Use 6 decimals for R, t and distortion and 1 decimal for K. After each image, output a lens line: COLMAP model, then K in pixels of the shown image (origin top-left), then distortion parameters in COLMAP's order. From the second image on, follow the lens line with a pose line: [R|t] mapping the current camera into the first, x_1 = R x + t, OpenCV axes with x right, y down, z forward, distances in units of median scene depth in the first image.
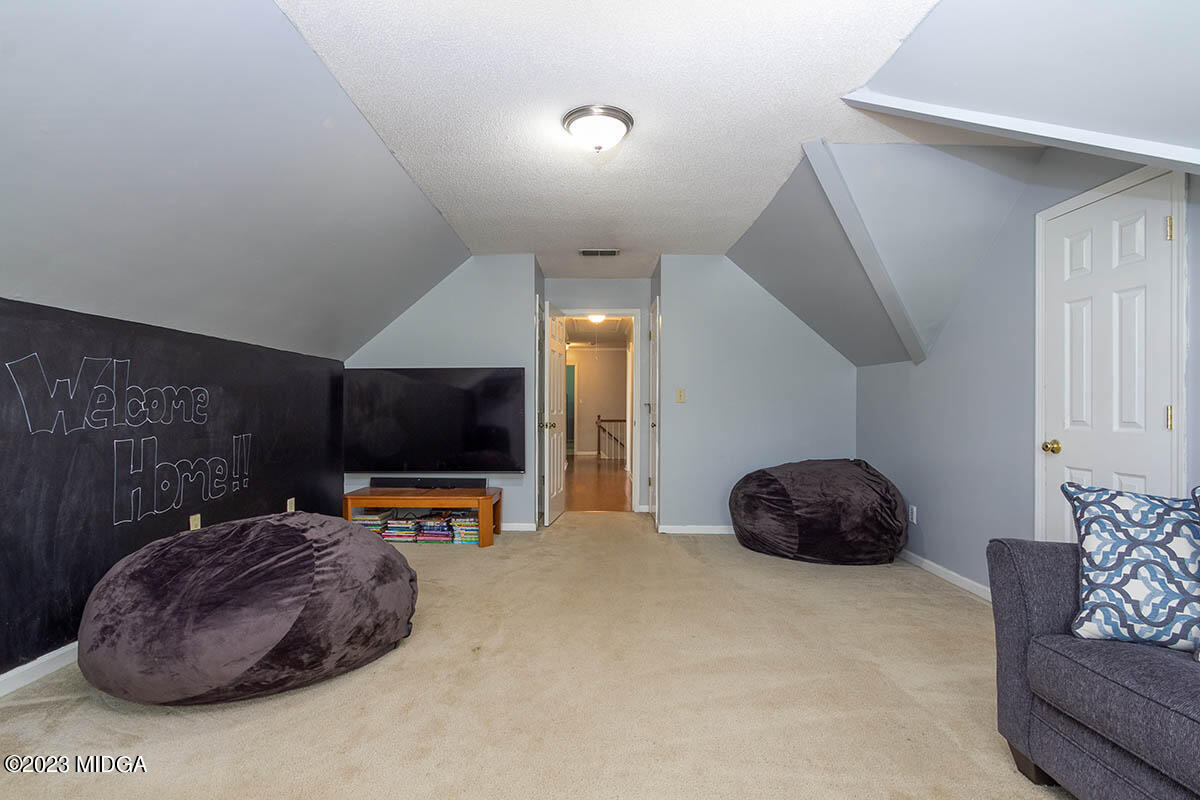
lens RADIAL K [[568.4, 0, 599.9], [0, 568.4, 403.8], [0, 0, 1]] dist [-0.000407, -0.000655]
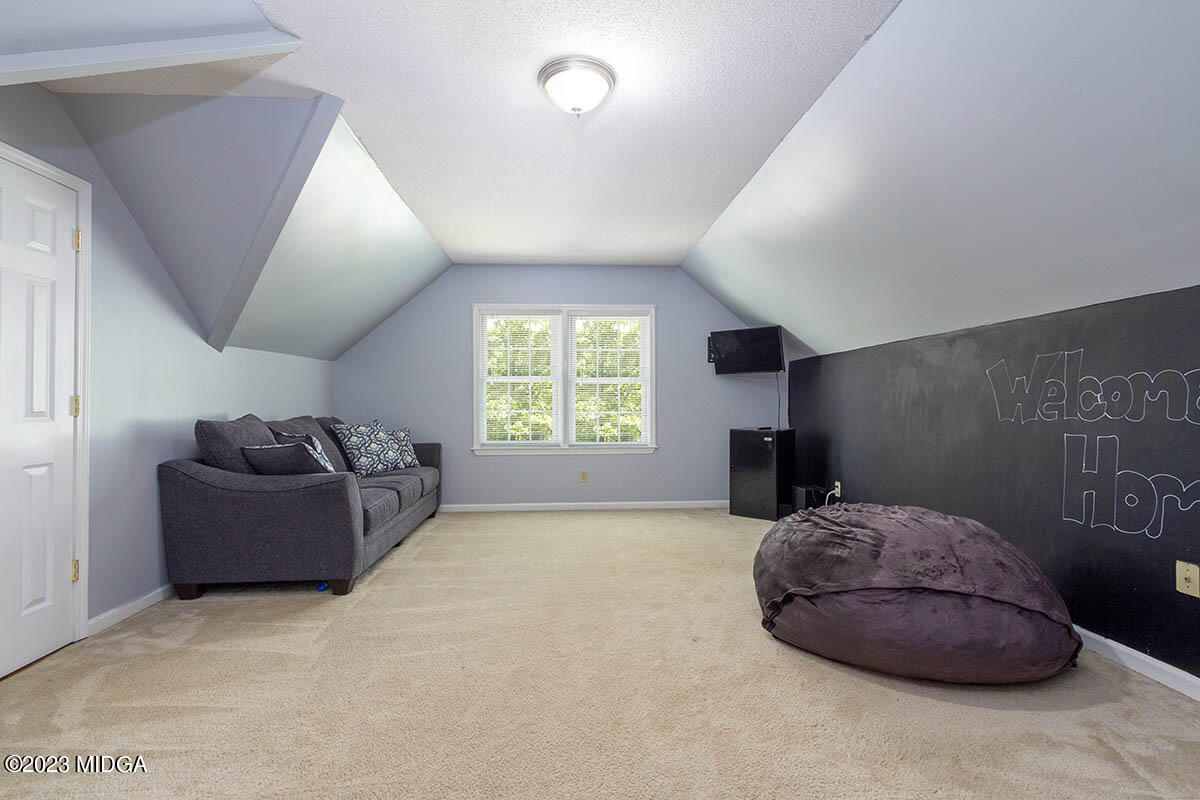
lens RADIAL K [[568.4, 0, 599.9], [0, 568.4, 402.8], [0, 0, 1]] dist [-0.000407, -0.000655]
pose [[-0.998680, -0.010821, -0.050212, 0.000766], [-0.010475, 0.999920, -0.007153, 0.024349], [0.050286, -0.006618, -0.998713, 1.822160]]
